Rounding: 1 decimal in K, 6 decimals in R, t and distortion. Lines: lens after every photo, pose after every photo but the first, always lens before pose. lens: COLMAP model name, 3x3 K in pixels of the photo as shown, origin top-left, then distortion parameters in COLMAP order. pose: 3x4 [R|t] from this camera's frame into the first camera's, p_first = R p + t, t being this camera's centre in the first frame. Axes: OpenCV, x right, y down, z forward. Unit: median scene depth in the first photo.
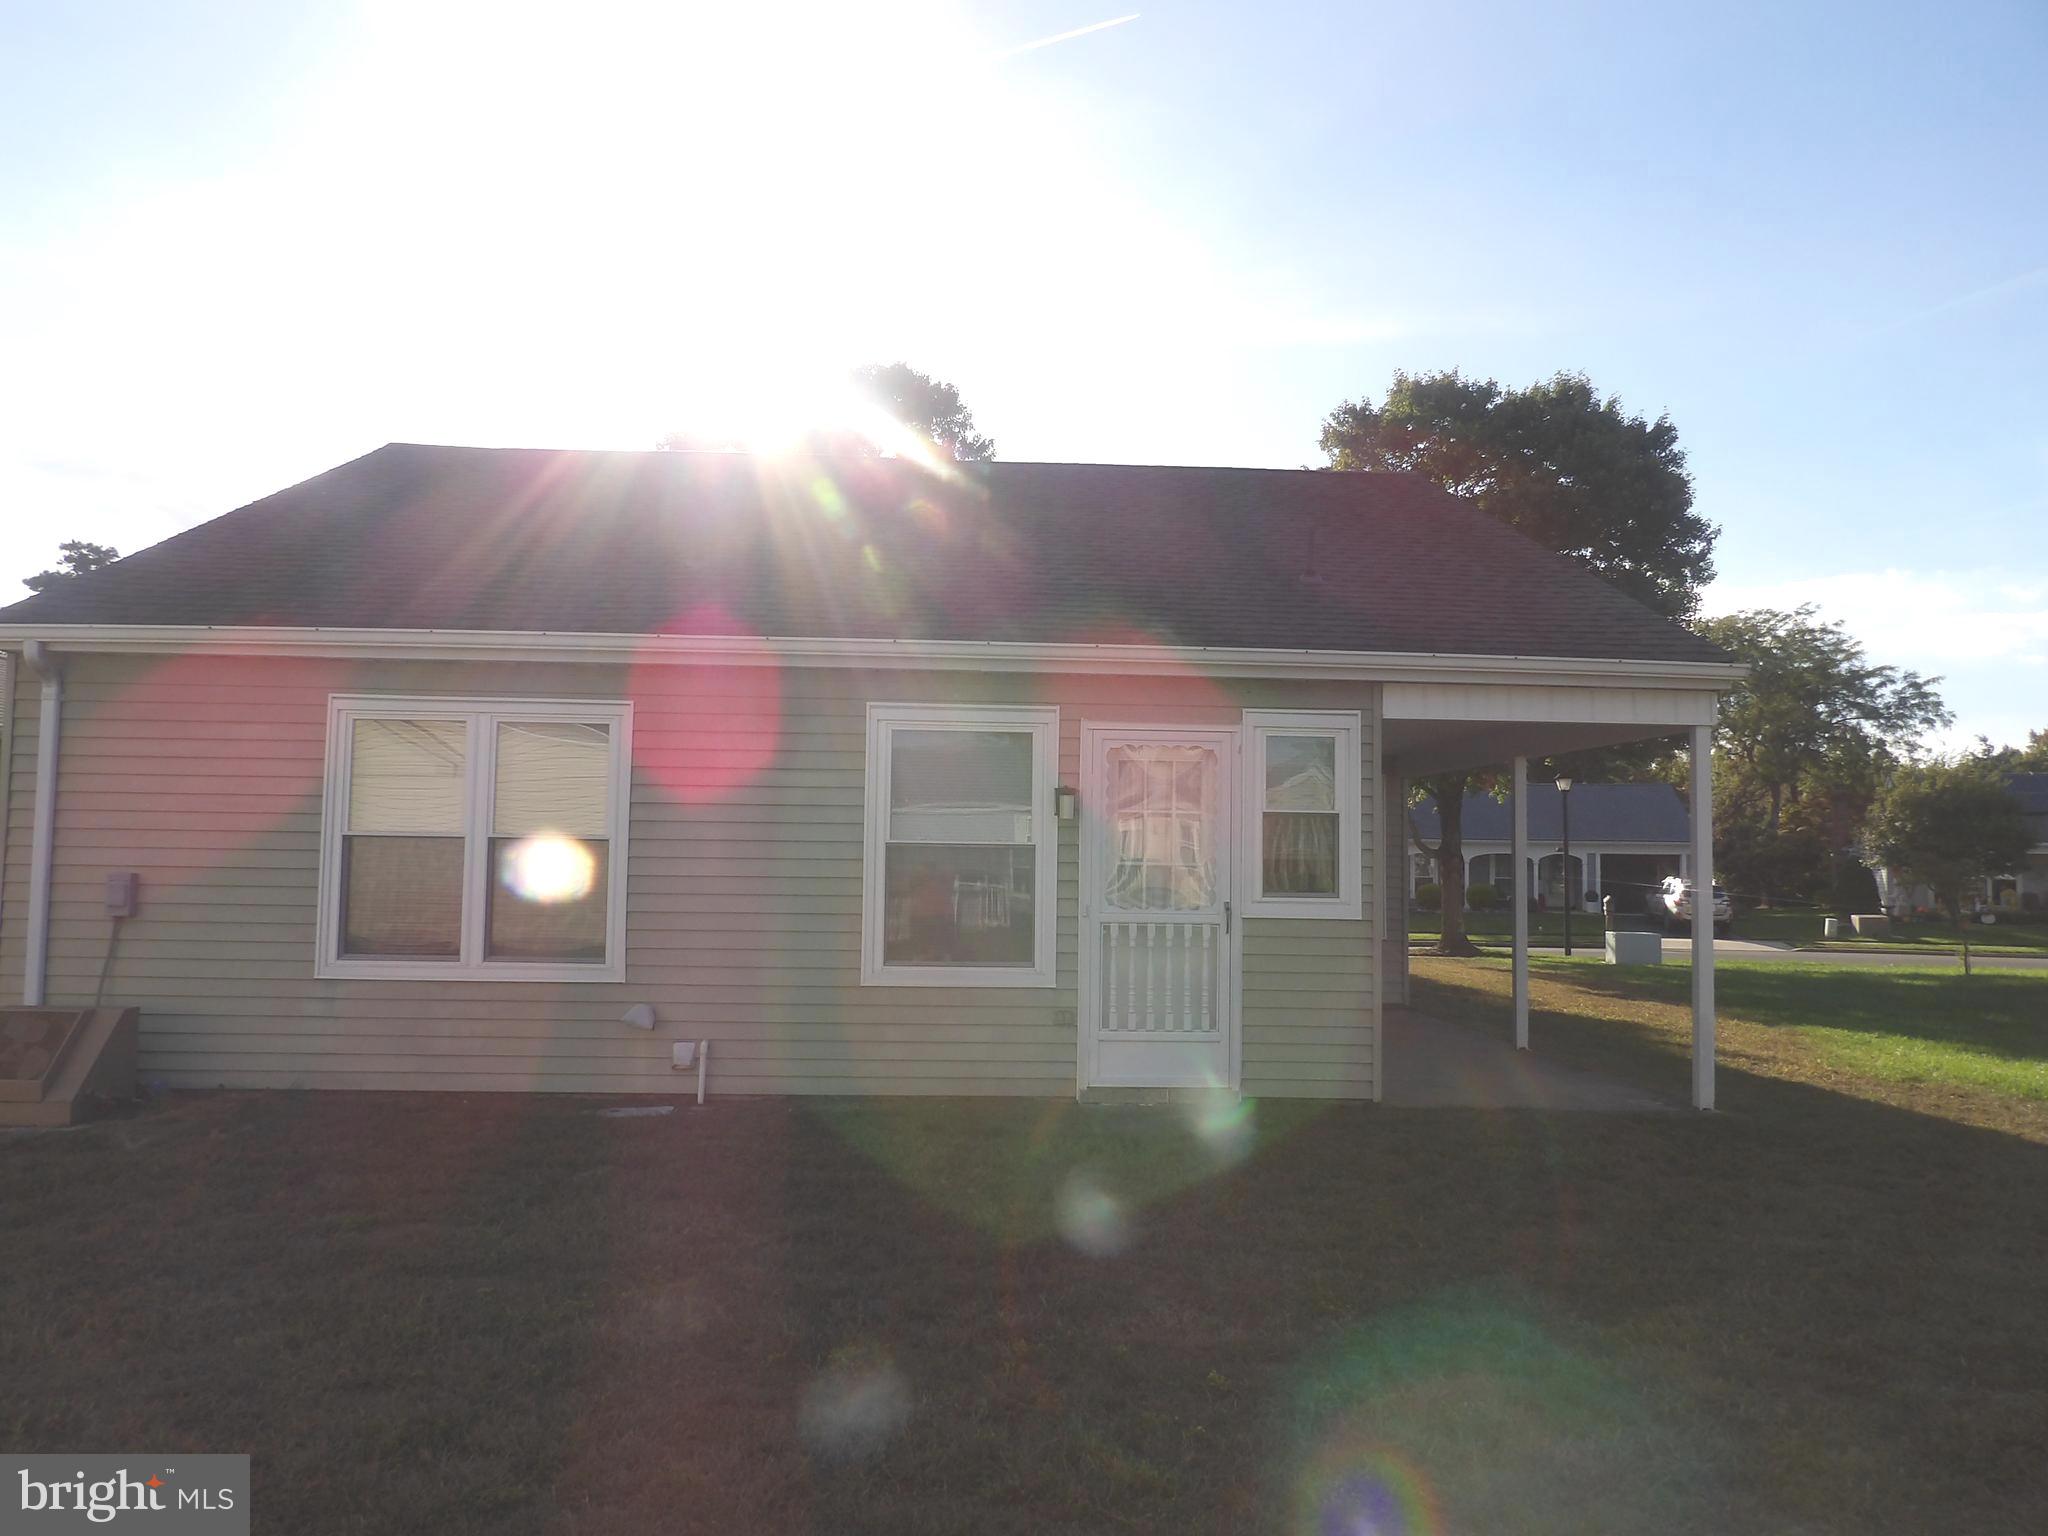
lens RADIAL K [[1463.8, 0, 1026.8], [0, 1463.8, 771.2], [0, 0, 1]] dist [-0.012462, 0.018709]
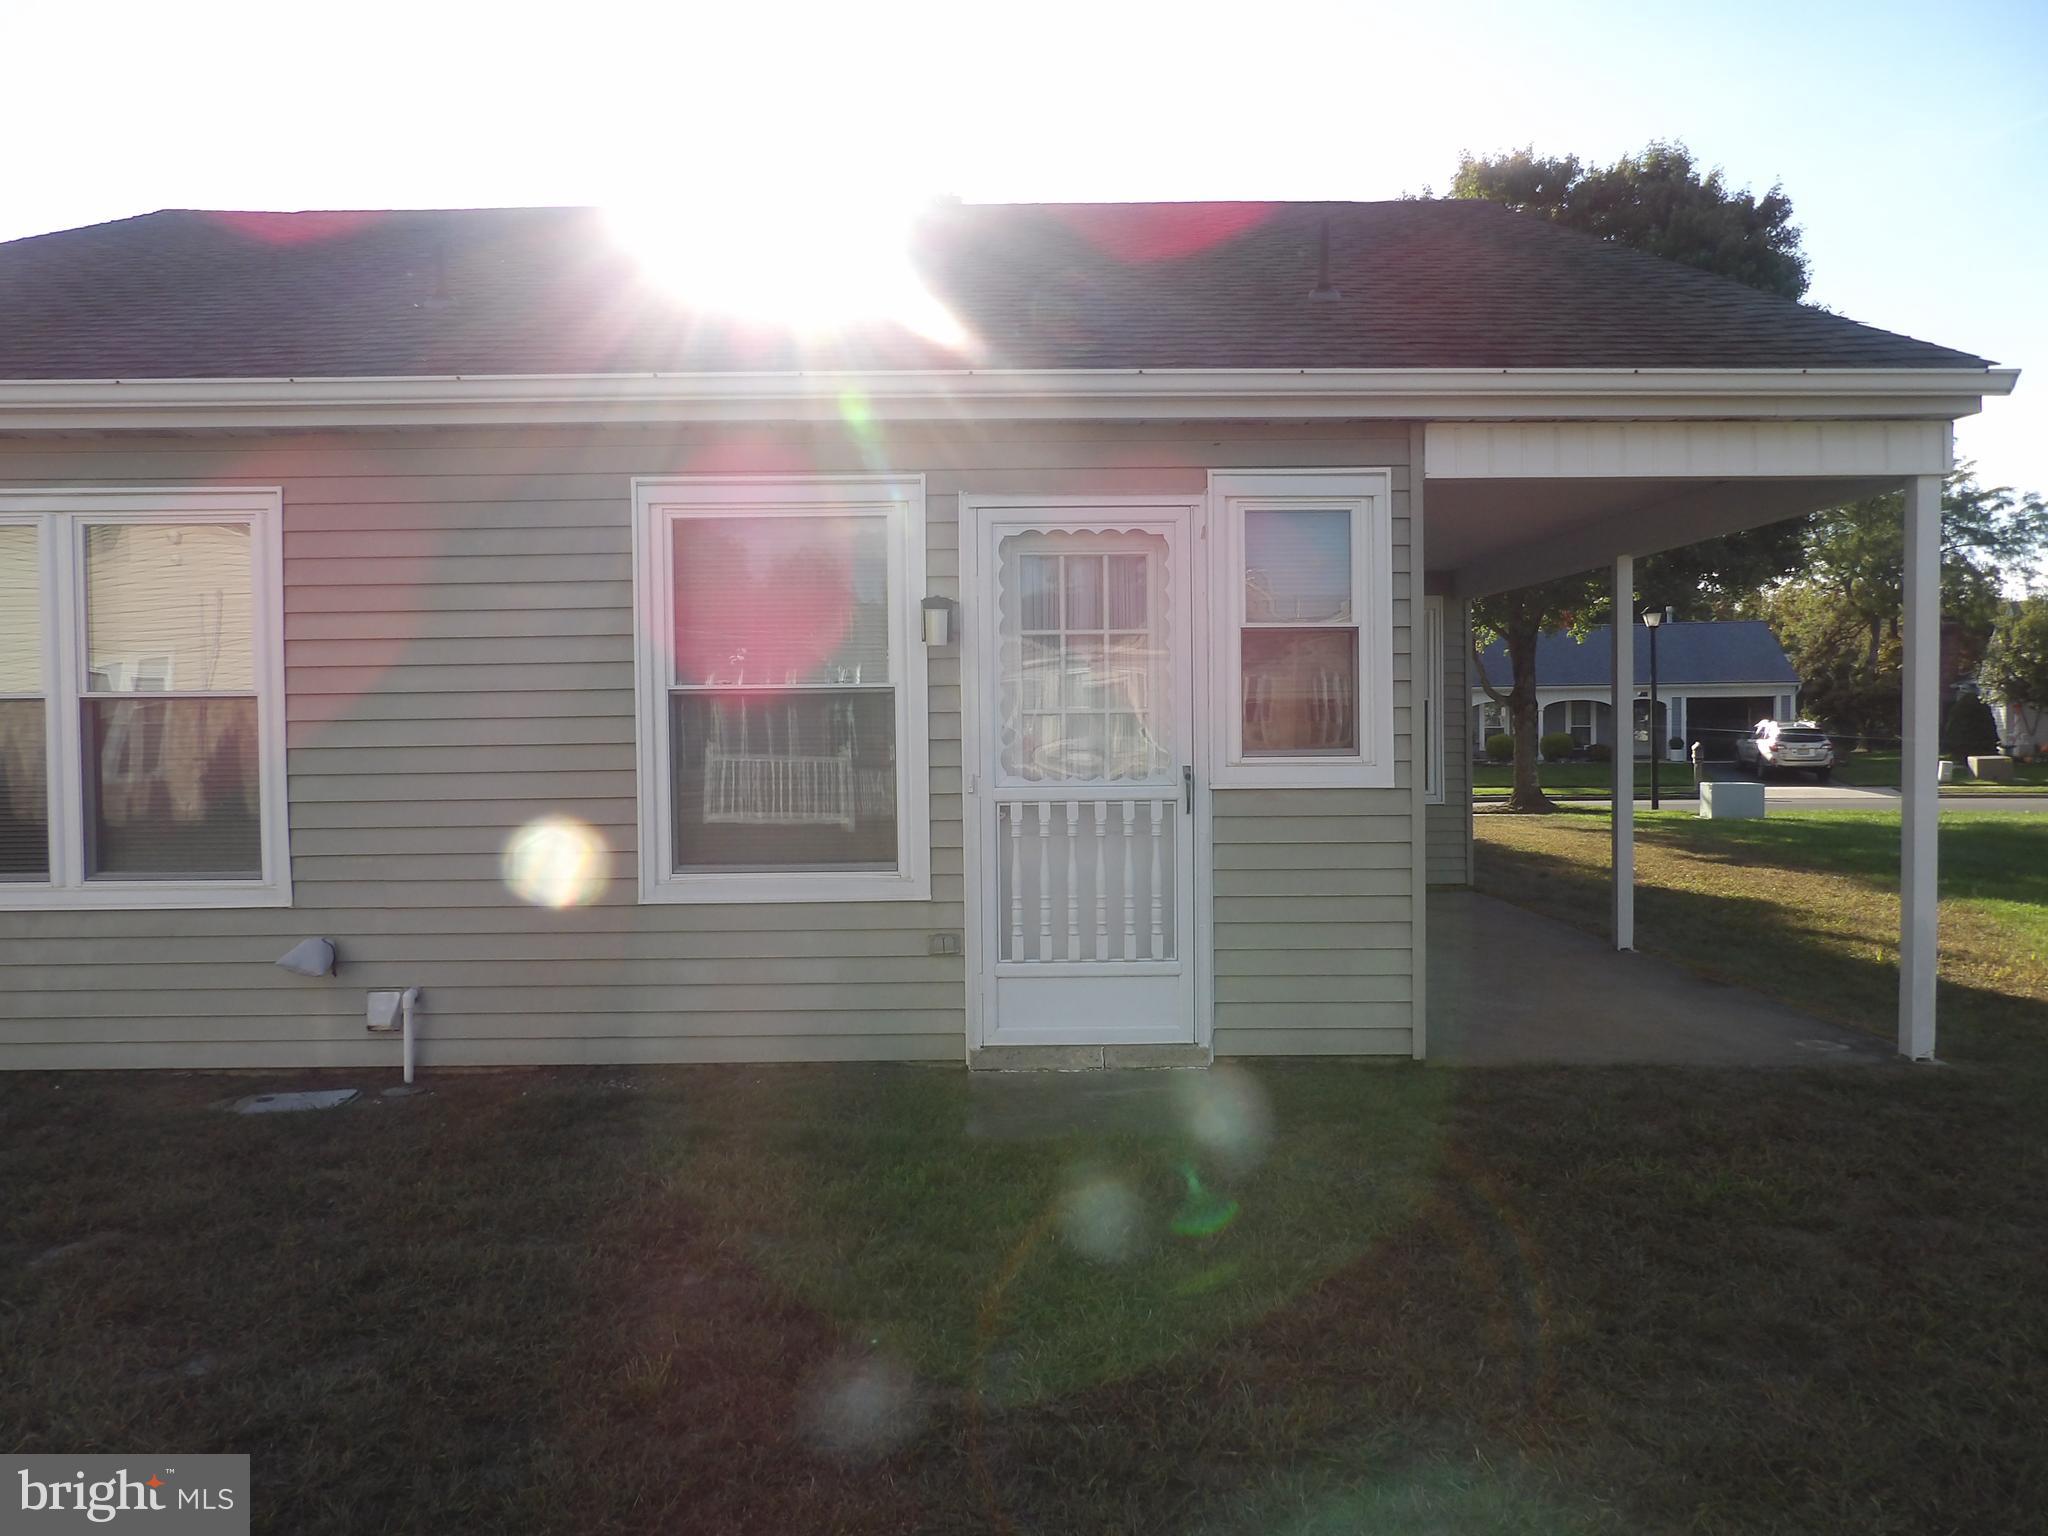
lens RADIAL K [[1463.8, 0, 1019.4], [0, 1463.8, 764.4], [0, 0, 1]] dist [-0.012462, 0.018709]
pose [[0.998435, -0.024768, -0.050141, 0.067043], [0.029142, 0.995652, 0.088479, 0.019996], [0.047732, -0.089802, 0.994815, 0.241596]]
